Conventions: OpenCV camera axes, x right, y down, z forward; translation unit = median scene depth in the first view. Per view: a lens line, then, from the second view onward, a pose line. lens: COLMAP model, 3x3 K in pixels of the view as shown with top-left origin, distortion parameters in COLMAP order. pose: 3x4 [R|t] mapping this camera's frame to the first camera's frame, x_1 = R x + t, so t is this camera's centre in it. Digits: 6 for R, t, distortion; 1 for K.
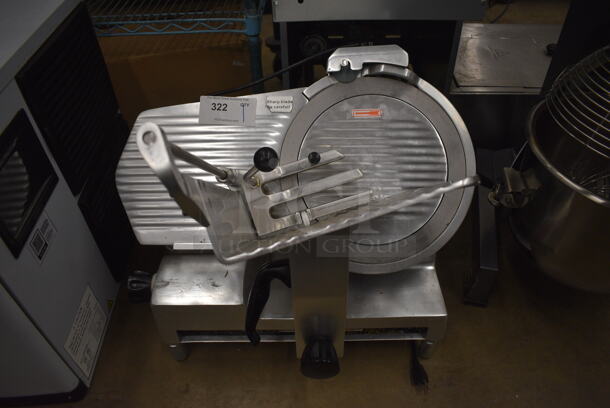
lens RADIAL K [[468.1, 0, 305.0], [0, 468.1, 204.0], [0, 0, 1]] dist [-0.088221, 0.000814]
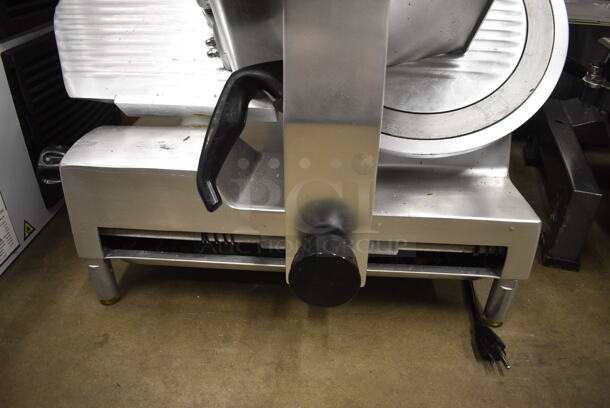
lens RADIAL K [[468.1, 0, 305.0], [0, 468.1, 204.0], [0, 0, 1]] dist [-0.088221, 0.000814]
pose [[0.997351, 0.061687, -0.038558, 0.022795], [-0.068564, 0.974235, -0.214861, 0.356295], [0.024310, 0.216935, 0.975883, 0.394393]]
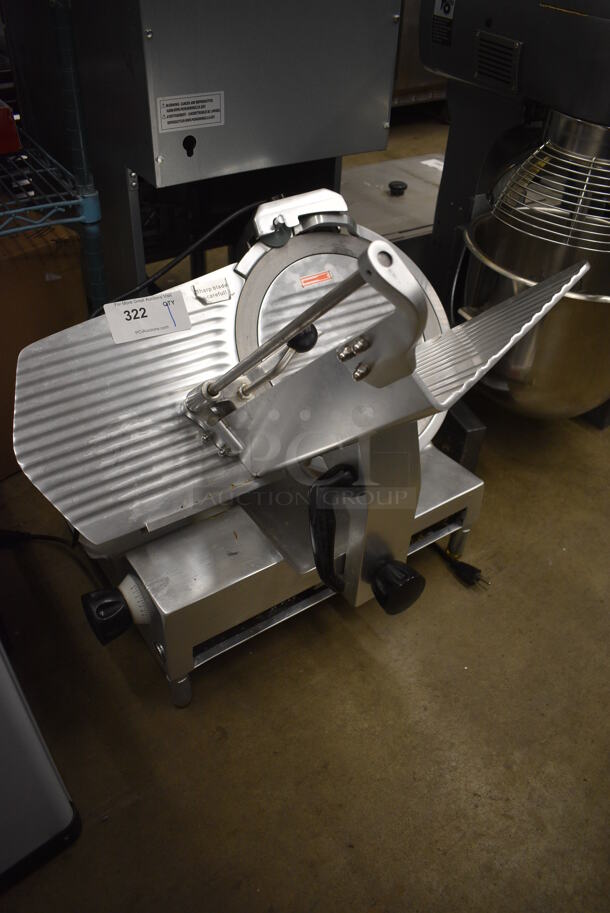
lens RADIAL K [[700.6, 0, 308.2], [0, 700.6, 459.1], [0, 0, 1]] dist [-0.088221, 0.000814]
pose [[0.823708, -0.321427, 0.467108, -0.520353], [0.347457, 0.937144, 0.032157, 0.046812], [-0.448084, 0.135812, 0.883615, 0.012018]]
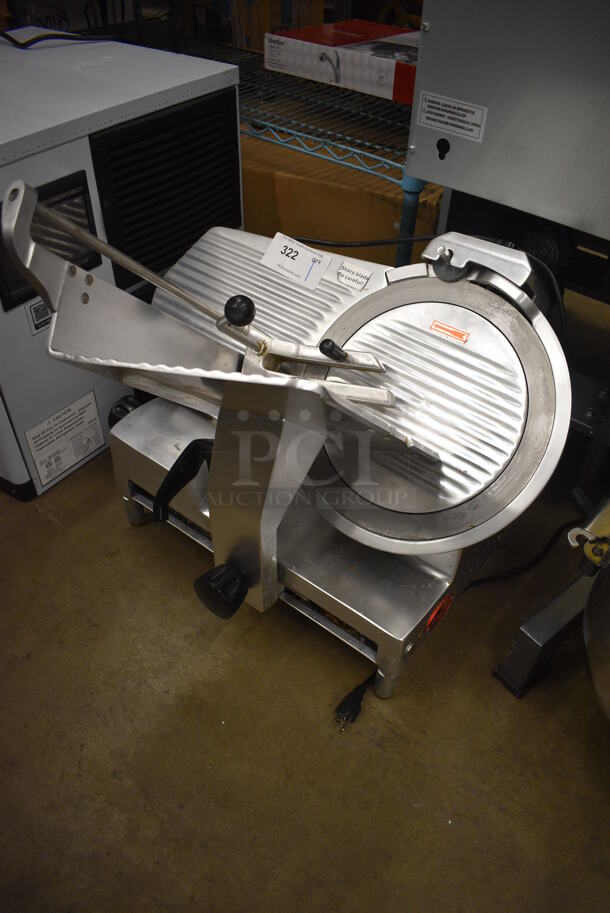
lens RADIAL K [[700.6, 0, 308.2], [0, 700.6, 459.1], [0, 0, 1]] dist [-0.088221, 0.000814]
pose [[0.788026, 0.455598, -0.414059, 0.483788], [-0.457217, 0.883491, 0.101961, -0.034895], [0.412271, 0.108967, 0.904521, -0.009141]]
